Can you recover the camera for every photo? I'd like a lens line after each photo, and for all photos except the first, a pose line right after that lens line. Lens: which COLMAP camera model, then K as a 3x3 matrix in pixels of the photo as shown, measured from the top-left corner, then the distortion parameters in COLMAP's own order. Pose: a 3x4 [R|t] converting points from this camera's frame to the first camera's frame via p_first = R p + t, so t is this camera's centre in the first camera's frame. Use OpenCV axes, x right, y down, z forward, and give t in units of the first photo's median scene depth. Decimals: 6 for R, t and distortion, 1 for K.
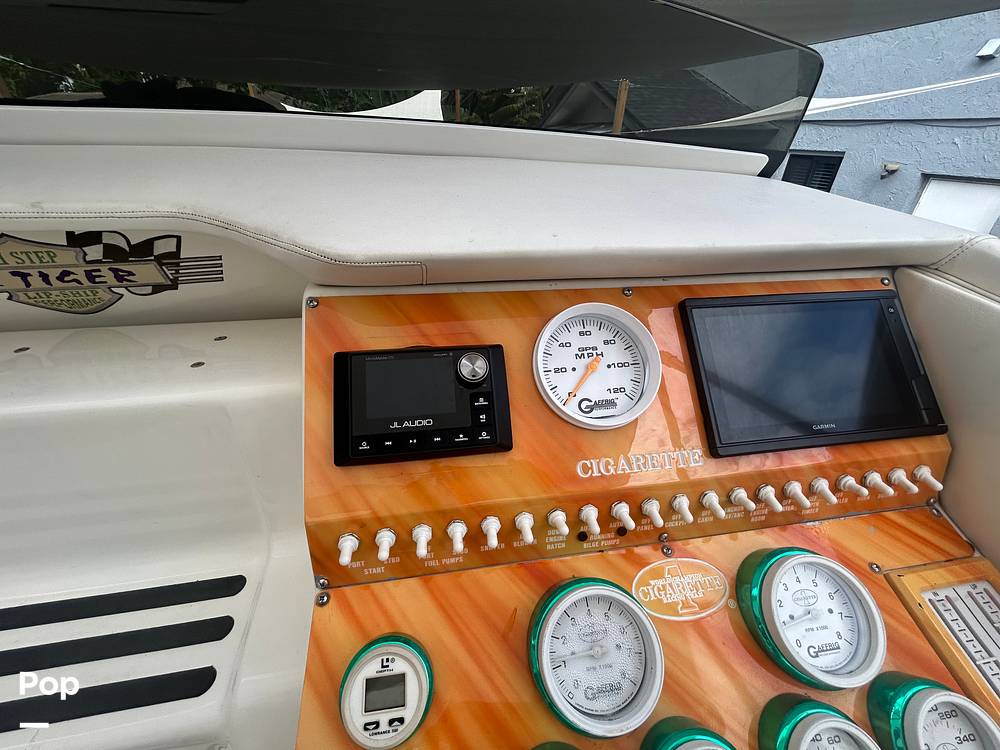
lens RADIAL K [[403.7, 0, 499.7], [0, 403.7, 375.8], [0, 0, 1]] dist [0.000836, -0.000013]
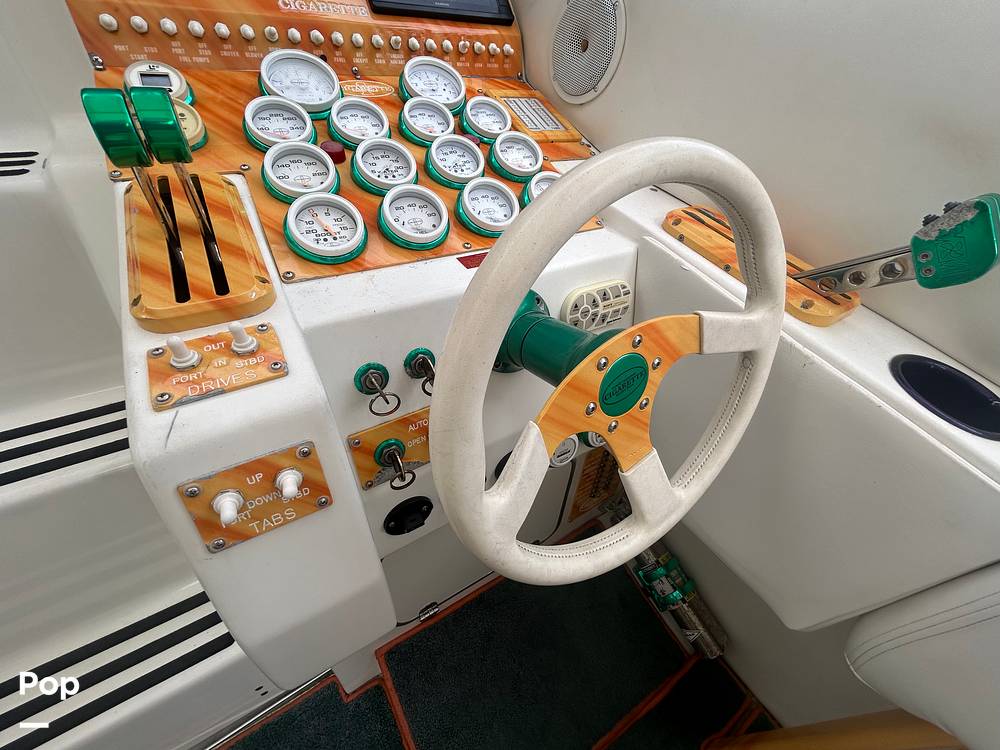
lens RADIAL K [[403.7, 0, 500.7], [0, 403.7, 374.3], [0, 0, 1]] dist [0.000836, -0.000013]
pose [[0.928307, -0.203381, 0.311260, 0.194767], [0.150723, 0.971109, 0.185014, 1.362613], [-0.339896, -0.124835, 0.932141, -0.854094]]
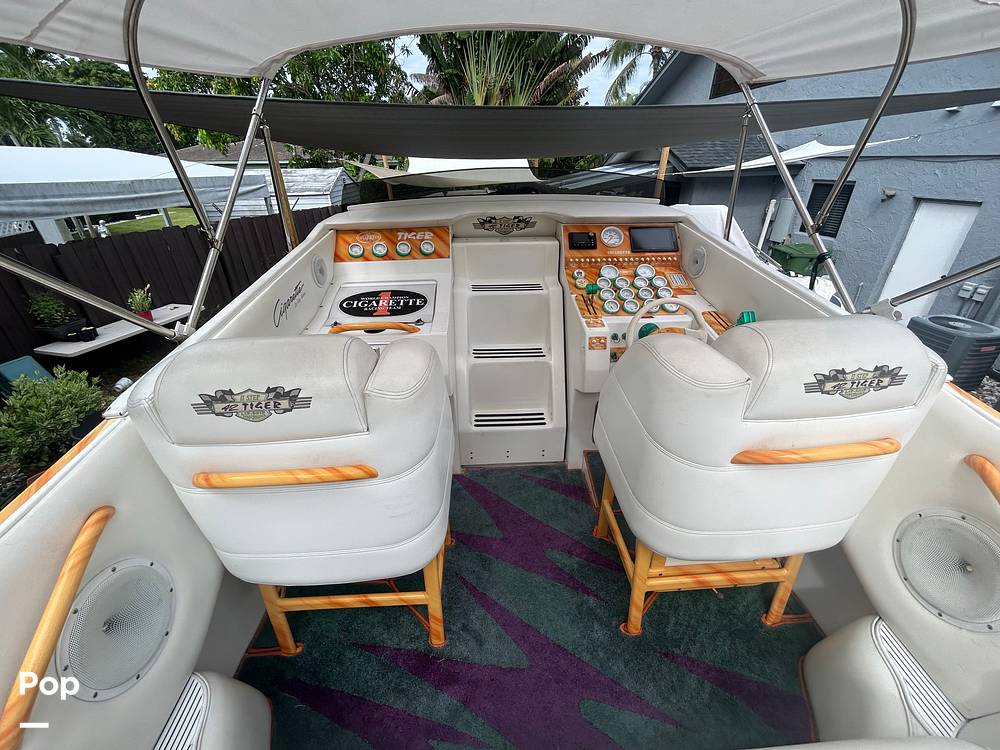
lens RADIAL K [[403.7, 0, 501.4], [0, 403.7, 372.8], [0, 0, 1]] dist [0.000836, -0.000013]
pose [[0.990559, 0.039282, -0.131342, -0.481801], [-0.047681, 0.996972, -0.061423, 2.299883], [0.128531, 0.067106, 0.989432, -4.704551]]
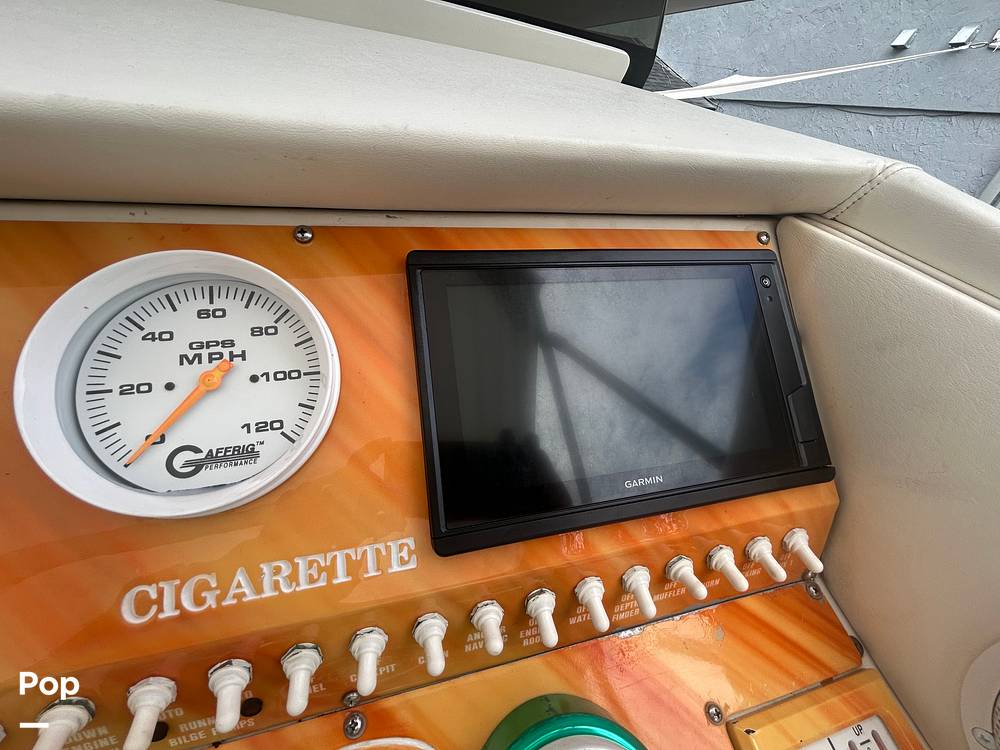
lens RADIAL K [[403.7, 0, 500.0], [0, 403.7, 374.8], [0, 0, 1]] dist [0.000836, -0.000013]
pose [[0.992618, -0.006497, 0.121109, 0.535380], [-0.000679, 0.998251, 0.059116, -0.061122], [-0.121281, -0.058761, 0.990877, 0.466186]]
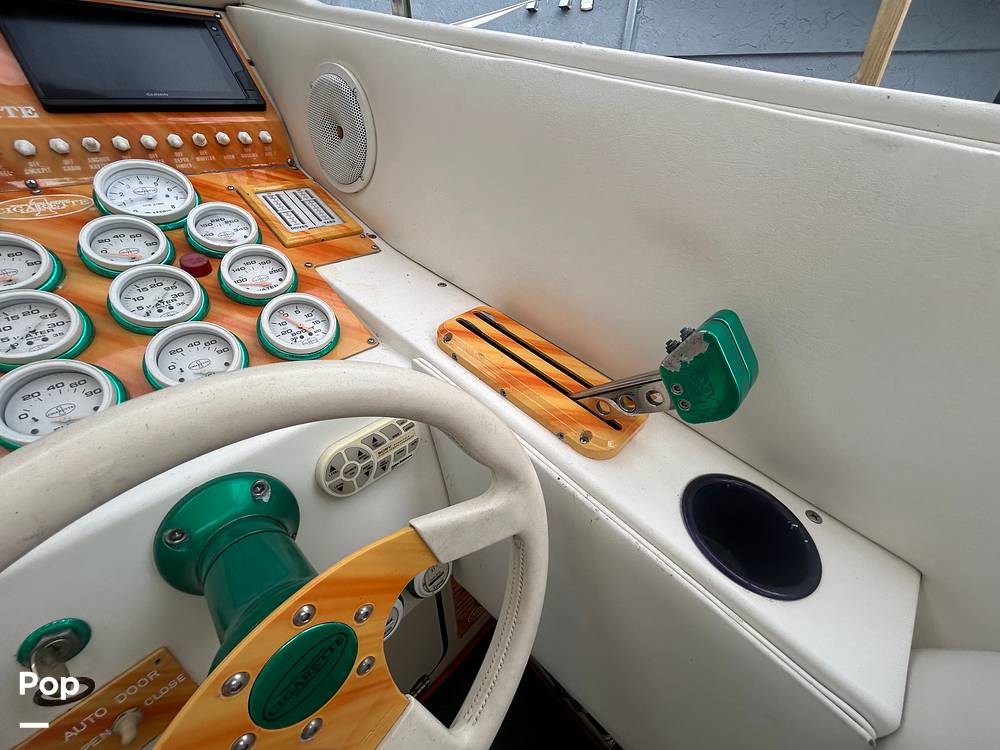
lens RADIAL K [[403.7, 0, 499.0], [0, 403.7, 376.7], [0, 0, 1]] dist [0.000836, -0.000013]
pose [[0.809476, -0.336258, 0.481331, 0.767450], [0.298293, 0.941613, 0.156158, 1.185649], [-0.505737, 0.017172, 0.862517, -0.785493]]
